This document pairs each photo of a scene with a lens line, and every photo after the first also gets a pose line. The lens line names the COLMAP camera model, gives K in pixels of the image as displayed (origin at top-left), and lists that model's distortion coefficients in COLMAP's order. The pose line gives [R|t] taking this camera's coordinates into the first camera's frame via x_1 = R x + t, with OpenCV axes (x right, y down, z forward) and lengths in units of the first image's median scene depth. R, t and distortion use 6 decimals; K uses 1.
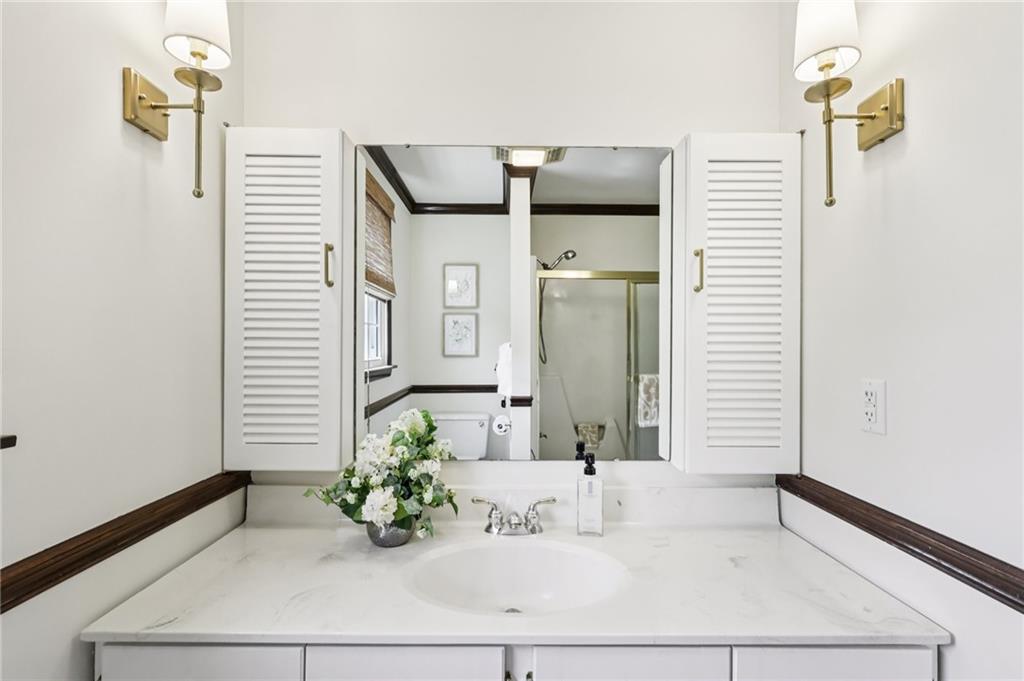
lens RADIAL K [[482.6, 0, 512.2], [0, 482.6, 348.0], [0, 0, 1]] dist [0.002978, 0.001083]
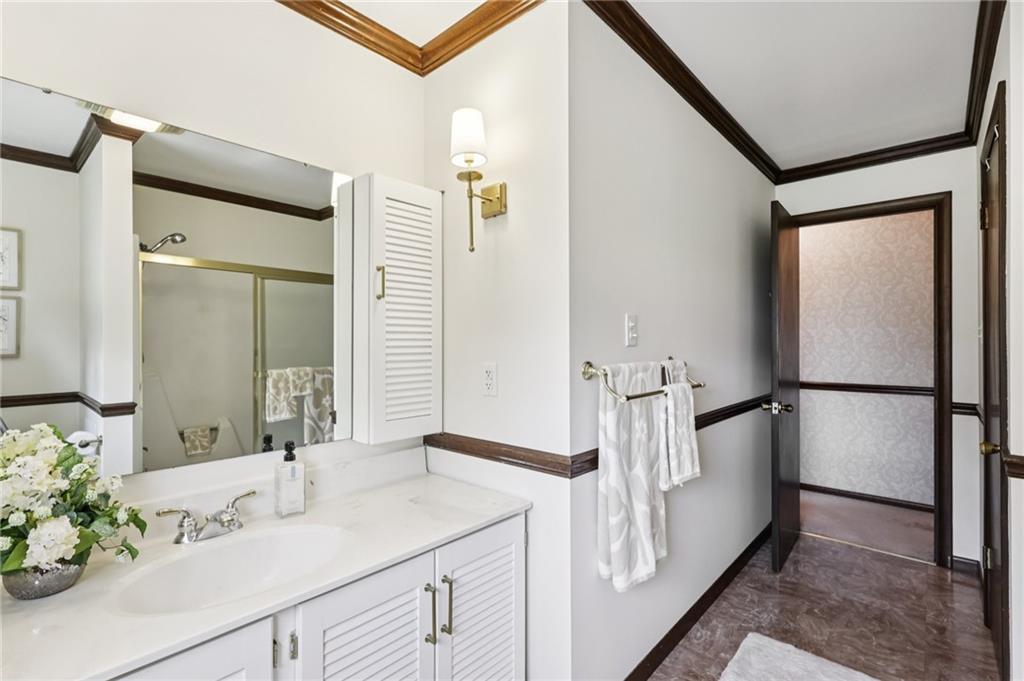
lens RADIAL K [[482.6, 0, 506.6], [0, 482.6, 338.3], [0, 0, 1]] dist [0.002978, 0.001083]
pose [[0.674256, 0.002316, 0.738494, -0.313215], [0.004360, 0.999965, -0.007116, -0.003420], [-0.738485, 0.008018, 0.674222, -0.094189]]
